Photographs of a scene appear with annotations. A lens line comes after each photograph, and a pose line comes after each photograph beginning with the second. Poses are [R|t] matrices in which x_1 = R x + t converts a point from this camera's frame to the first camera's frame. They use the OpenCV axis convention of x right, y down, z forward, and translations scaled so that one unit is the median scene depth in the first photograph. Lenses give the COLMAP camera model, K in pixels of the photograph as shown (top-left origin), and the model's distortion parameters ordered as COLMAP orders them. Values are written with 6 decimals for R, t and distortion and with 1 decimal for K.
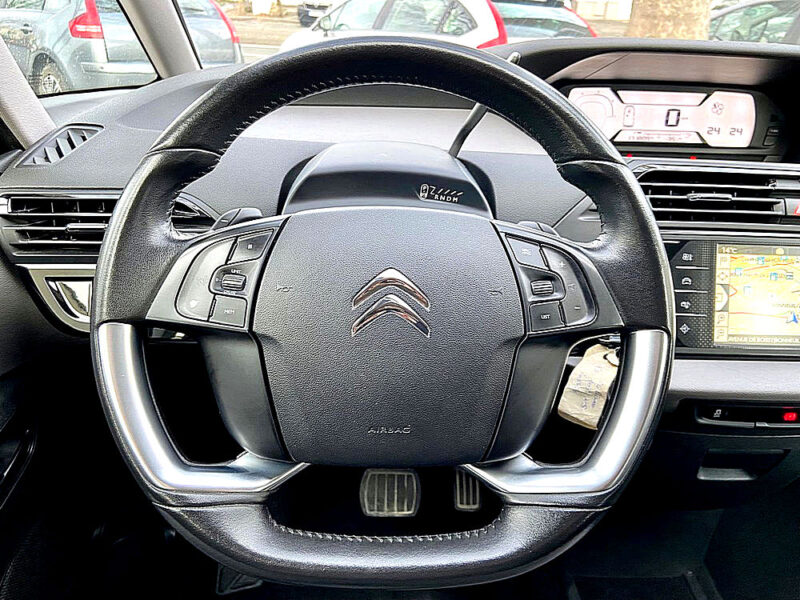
lens RADIAL K [[602.9, 0, 399.4], [0, 602.9, 293.7], [0, 0, 1]] dist [0.049756, -0.068796]
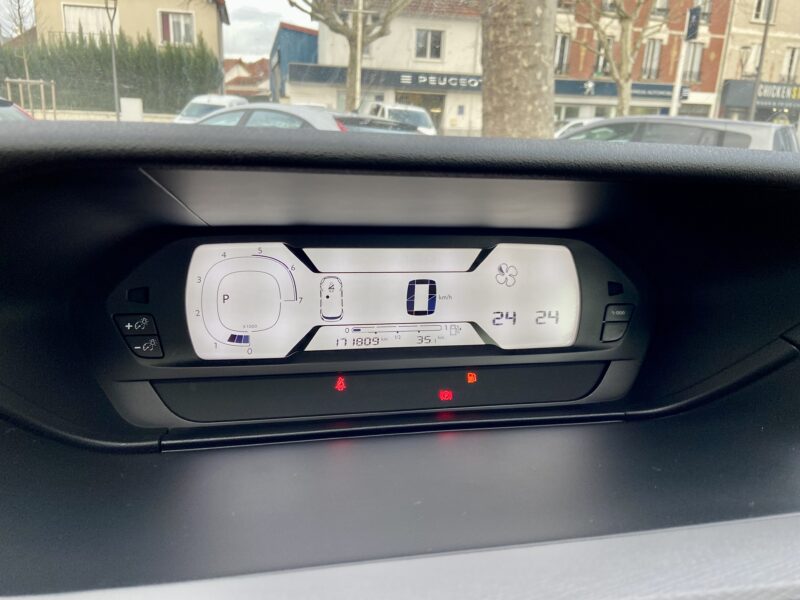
lens RADIAL K [[602.9, 0, 399.2], [0, 602.9, 297.4], [0, 0, 1]] dist [0.049756, -0.068796]
pose [[0.986865, -0.044181, 0.155388, 0.345364], [0.072197, 0.981092, -0.179572, -0.196609], [-0.144517, 0.188432, 0.971395, 0.512004]]
